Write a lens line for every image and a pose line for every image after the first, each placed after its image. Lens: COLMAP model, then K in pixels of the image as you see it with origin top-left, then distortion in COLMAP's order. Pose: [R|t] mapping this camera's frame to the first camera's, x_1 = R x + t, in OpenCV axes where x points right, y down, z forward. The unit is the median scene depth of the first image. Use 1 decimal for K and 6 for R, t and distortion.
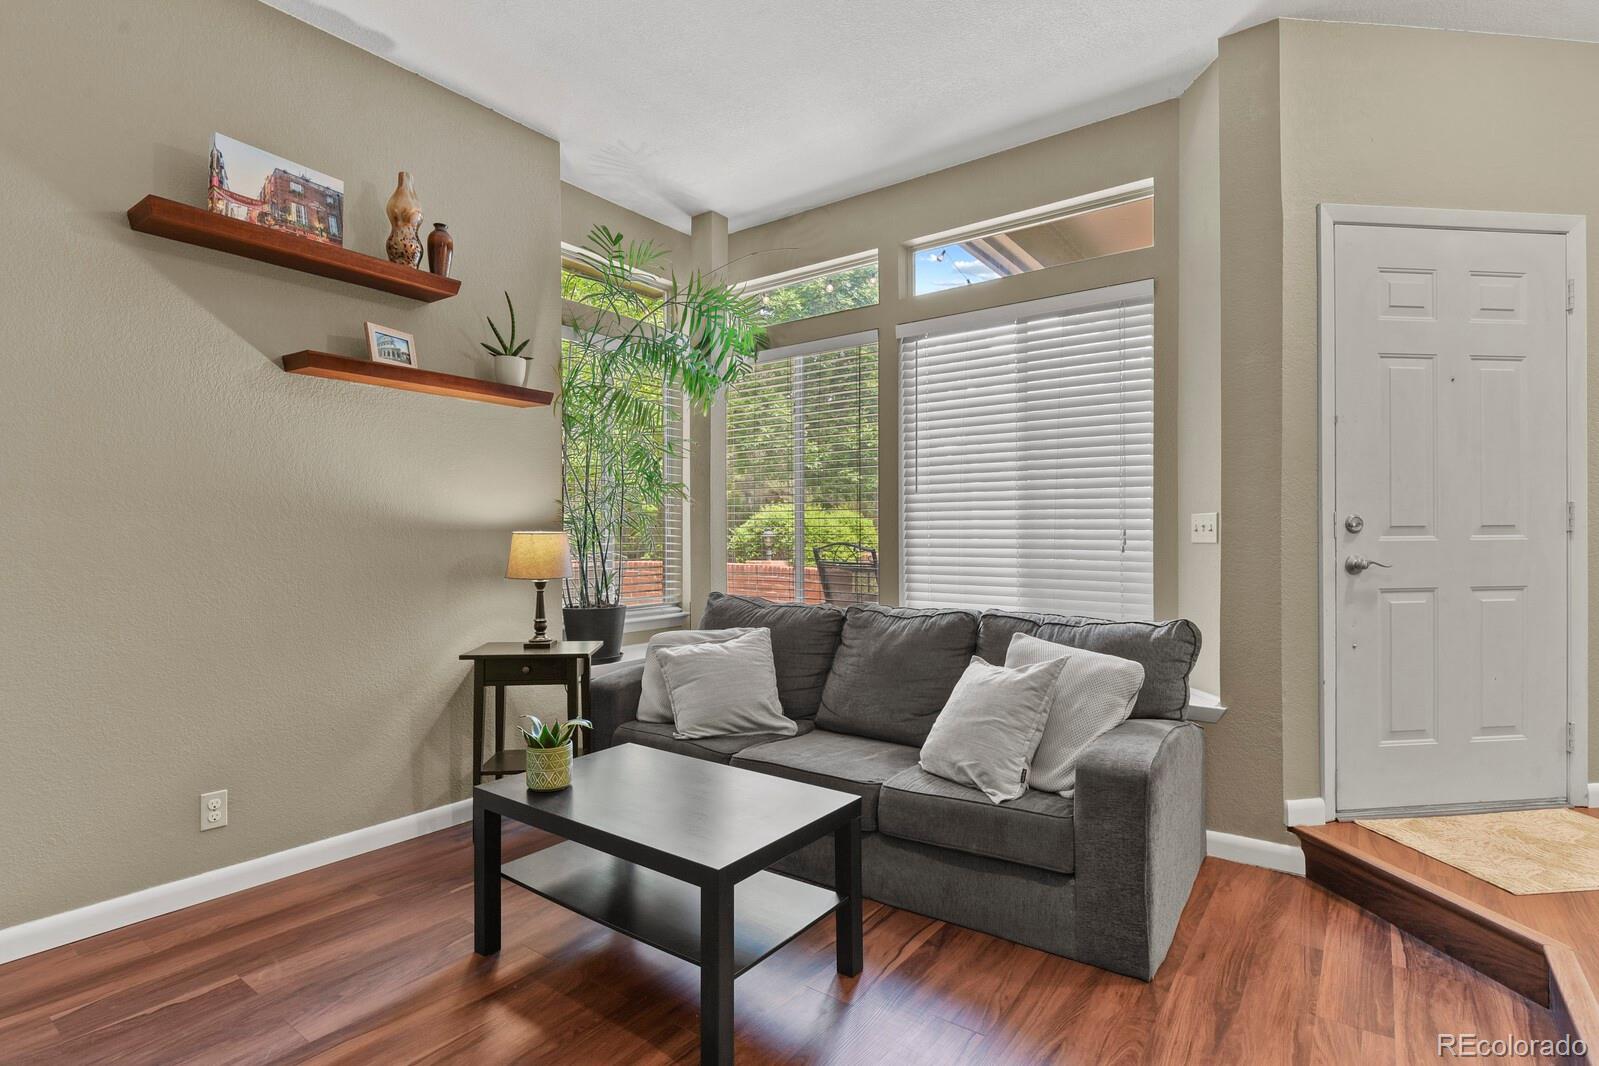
lens RADIAL K [[774.9, 0, 797.0], [0, 774.9, 536.2], [0, 0, 1]] dist [-0.001660, -0.004360]
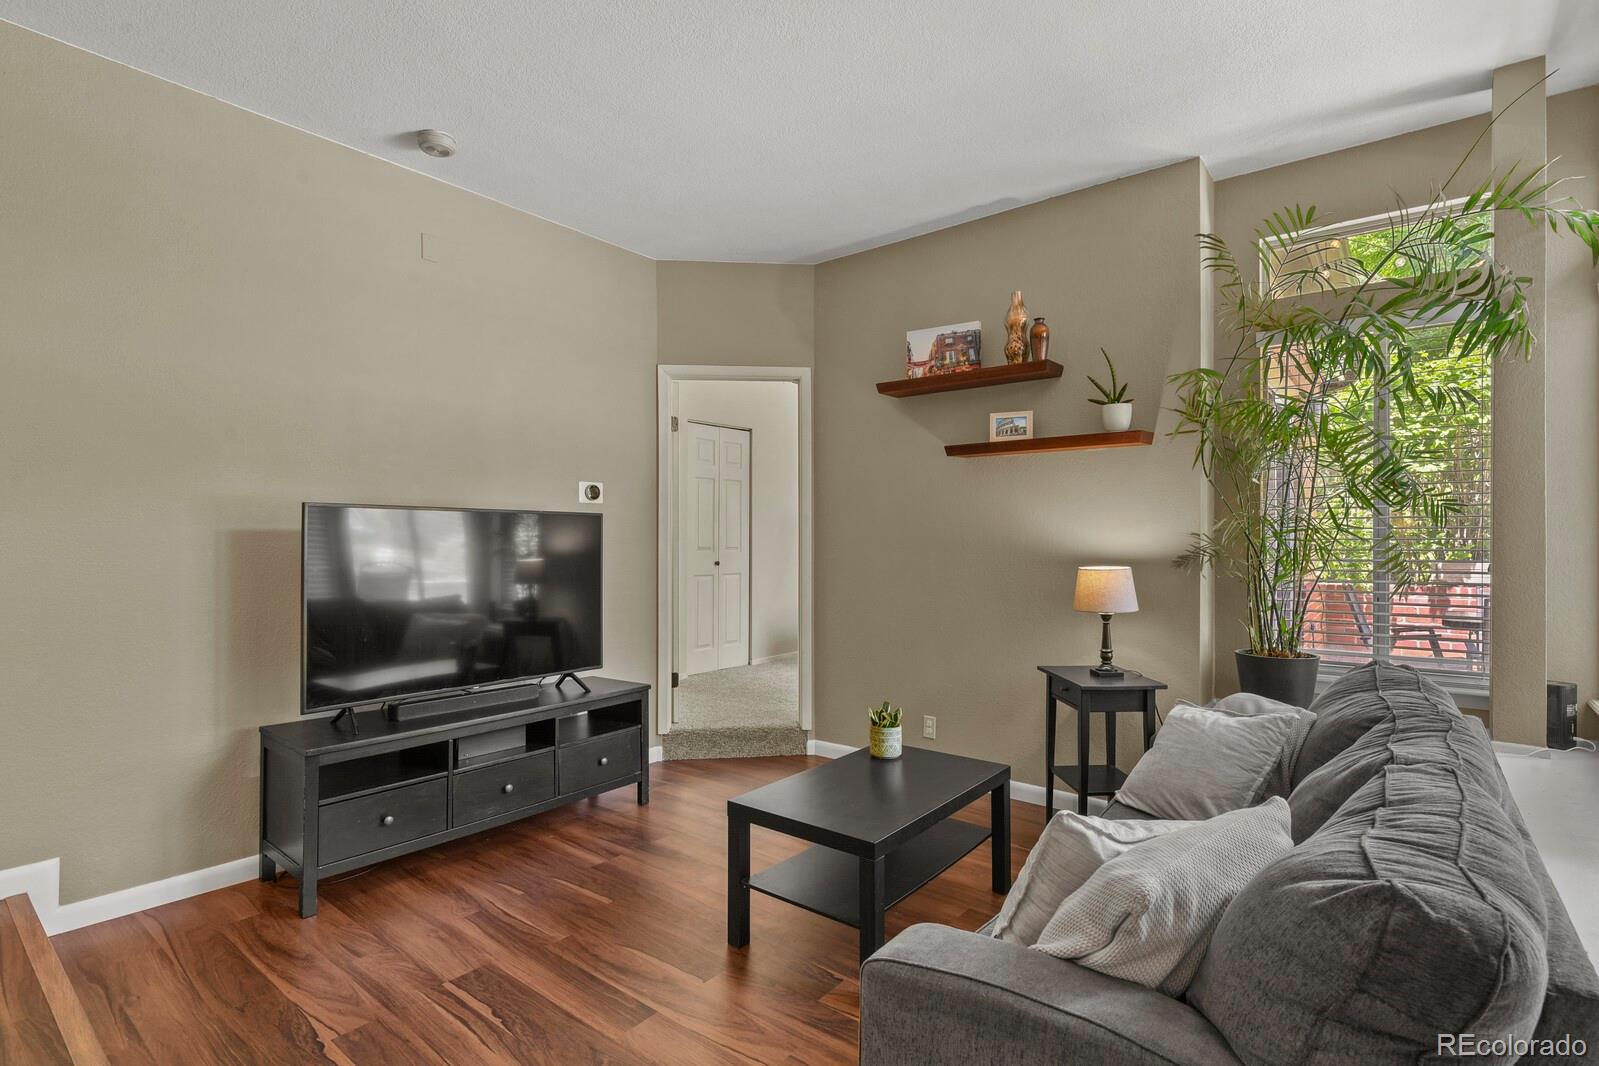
lens RADIAL K [[774.9, 0, 809.4], [0, 774.9, 540.8], [0, 0, 1]] dist [-0.001660, -0.004360]
pose [[-0.031601, 0.001299, -0.999500, 0.874188], [0.002911, 0.999995, 0.001207, -0.051968], [0.999496, -0.002871, -0.031605, 0.737566]]
